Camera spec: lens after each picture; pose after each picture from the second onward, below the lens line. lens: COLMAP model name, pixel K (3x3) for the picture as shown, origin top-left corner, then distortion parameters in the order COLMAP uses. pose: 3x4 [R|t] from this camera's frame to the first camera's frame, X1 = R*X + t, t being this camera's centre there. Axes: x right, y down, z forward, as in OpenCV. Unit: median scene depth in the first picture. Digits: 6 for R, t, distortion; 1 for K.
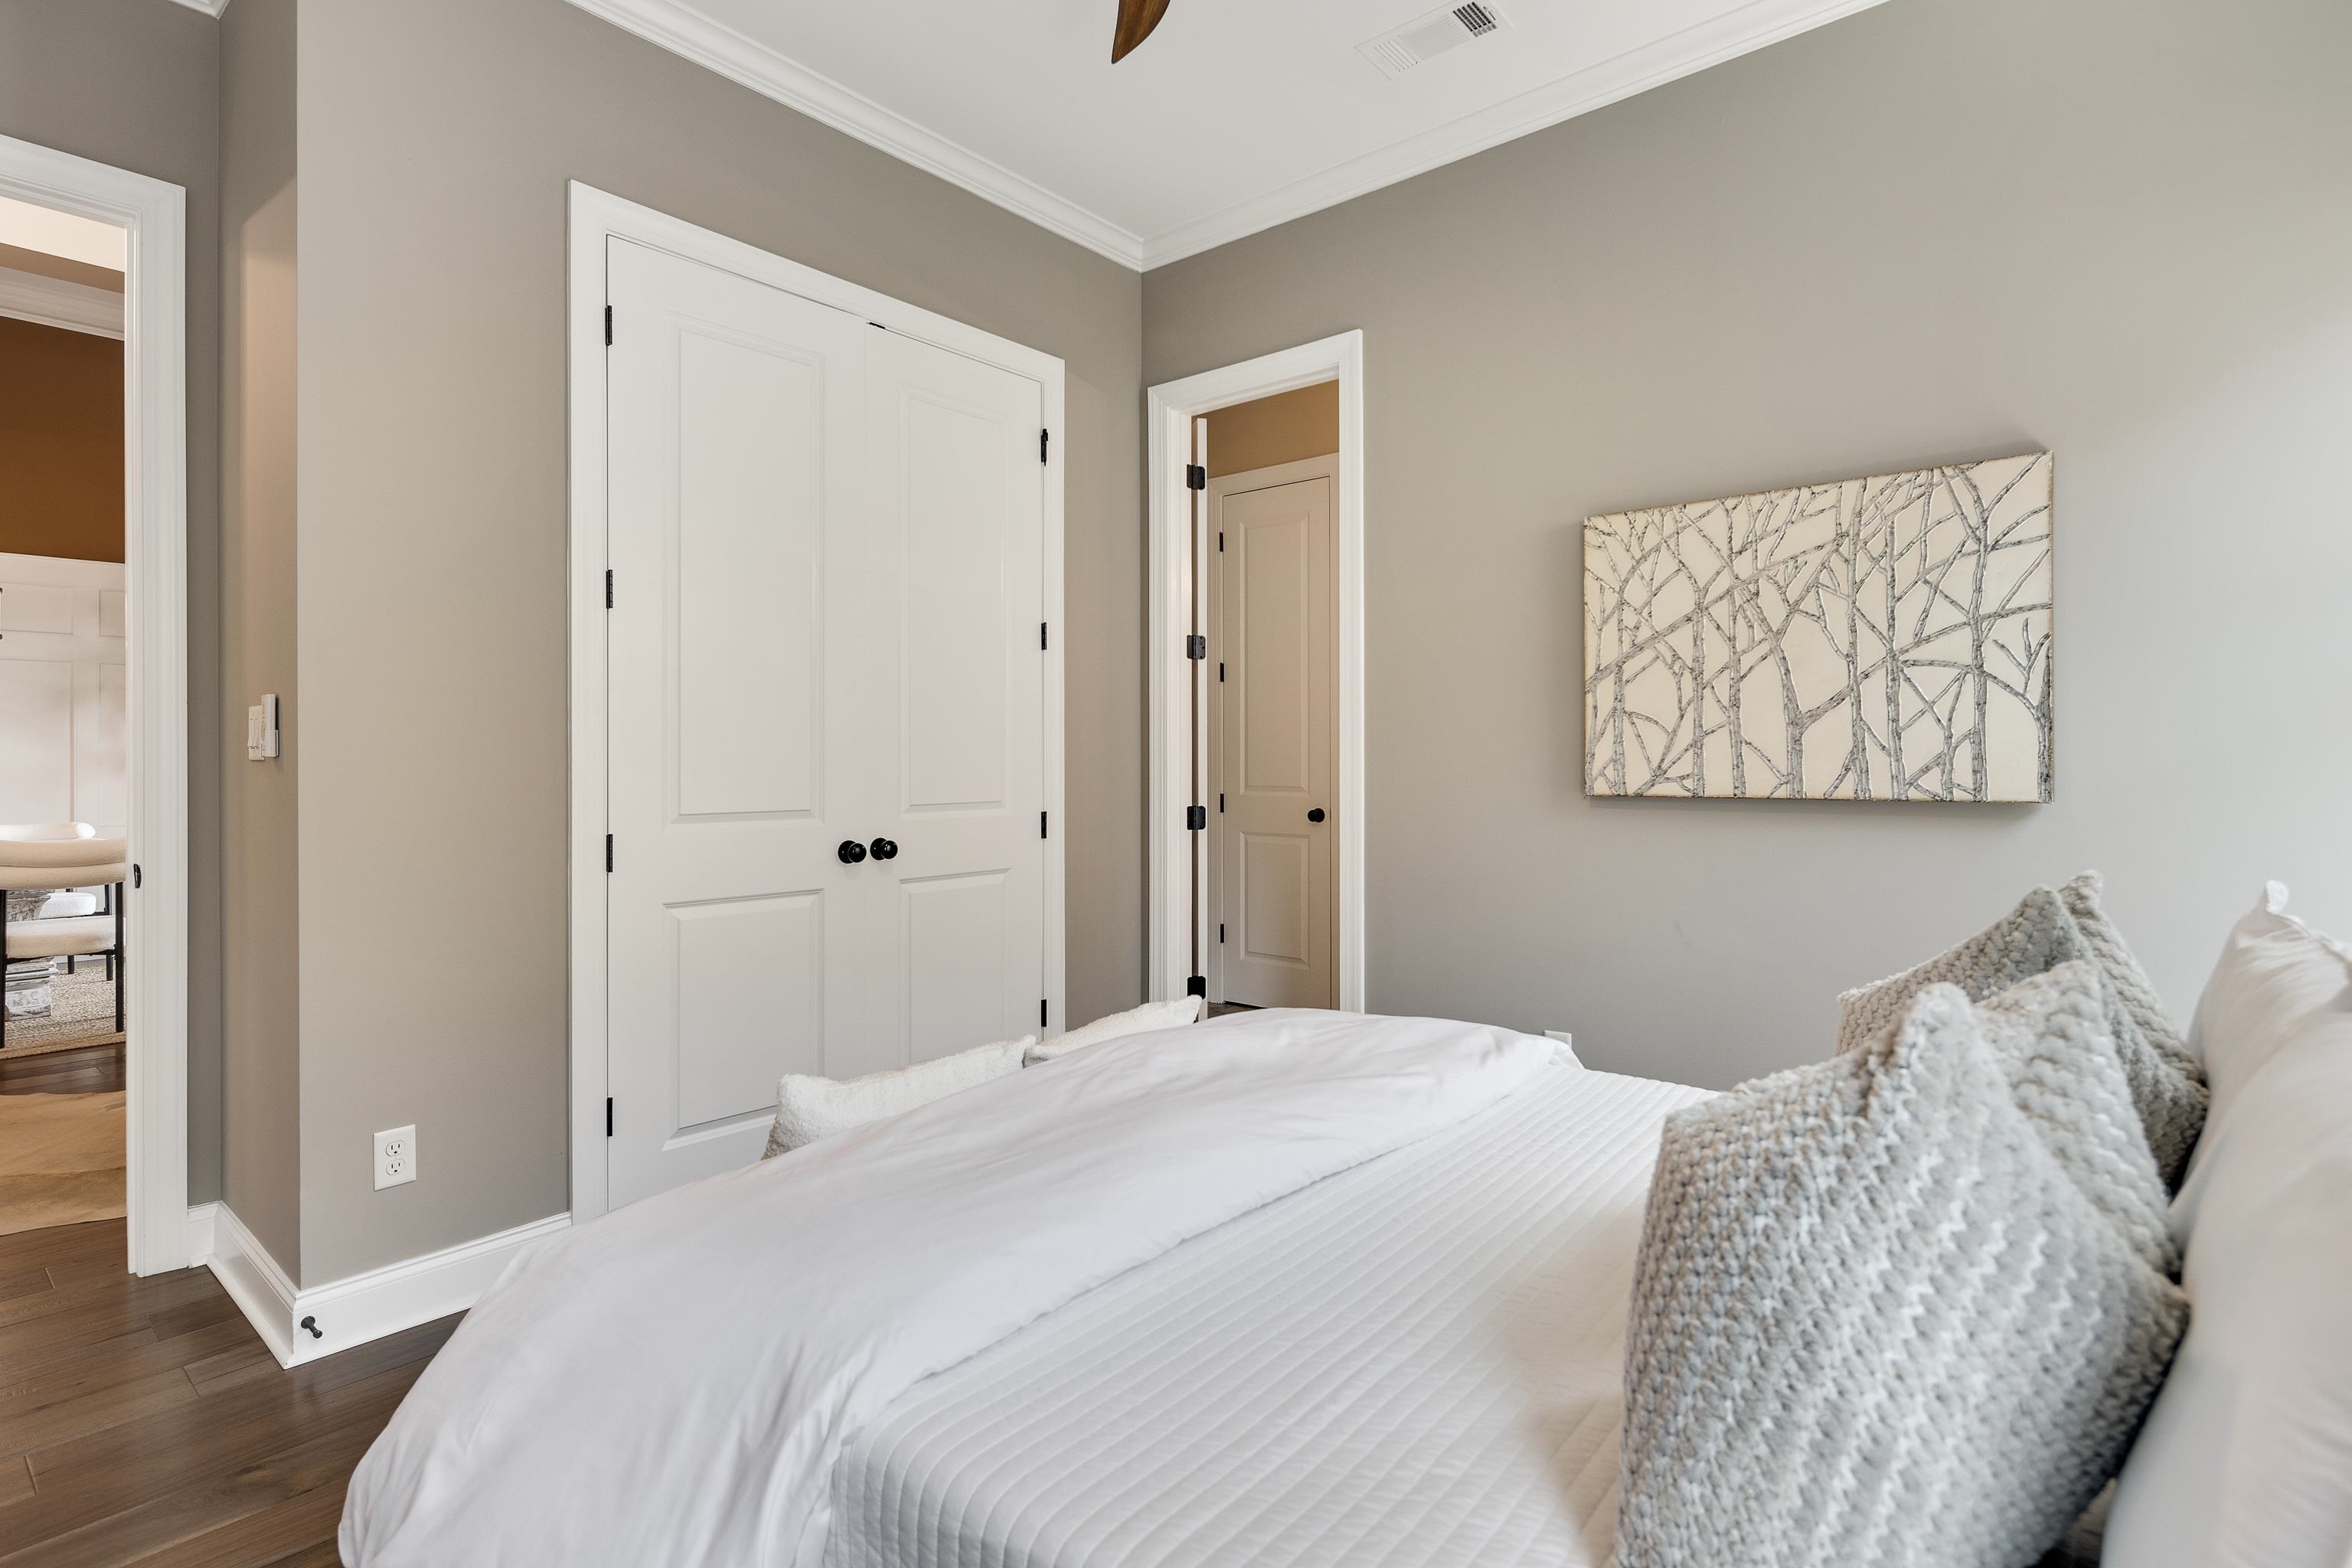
lens RADIAL K [[1124.2, 0, 1173.7], [0, 1124.2, 786.2], [0, 0, 1]] dist [-0.000169, -0.002246]
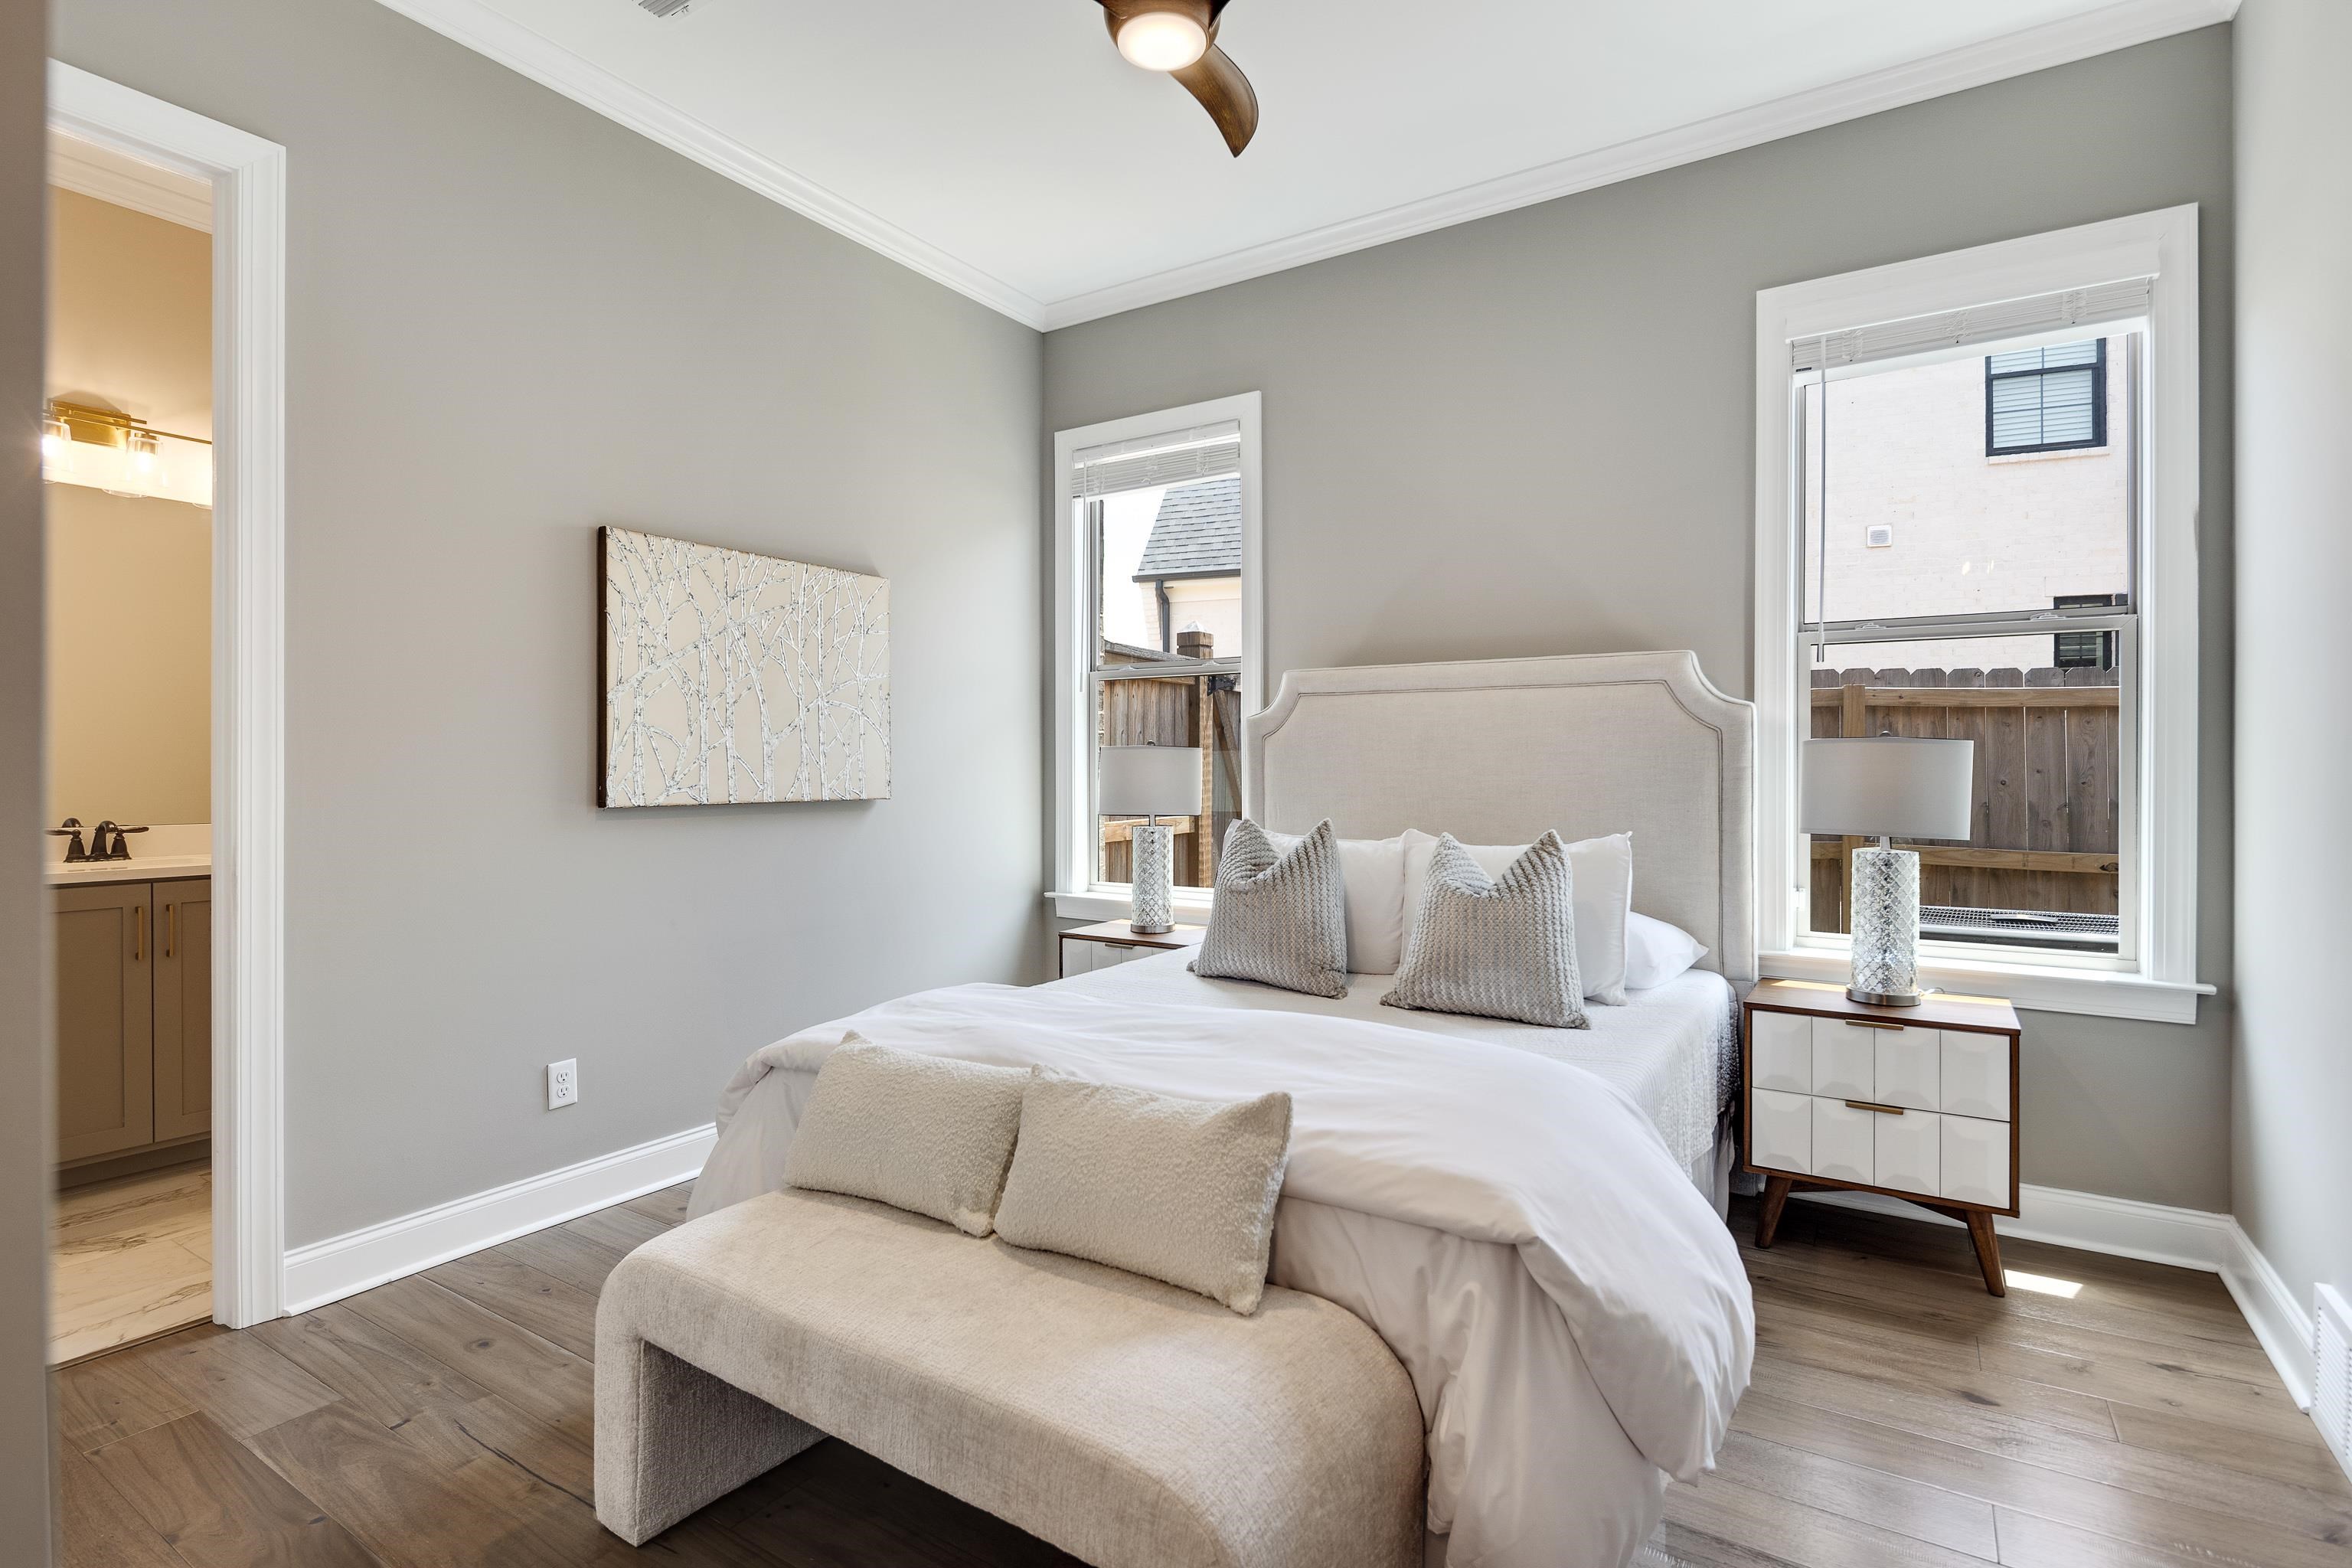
lens RADIAL K [[1124.2, 0, 1173.7], [0, 1124.2, 786.2], [0, 0, 1]] dist [-0.000169, -0.002246]
pose [[-0.128621, -0.012091, 0.991620, -0.709132], [0.021651, 0.999653, 0.014997, -0.016636], [-0.991457, 0.023399, -0.128315, 0.672545]]
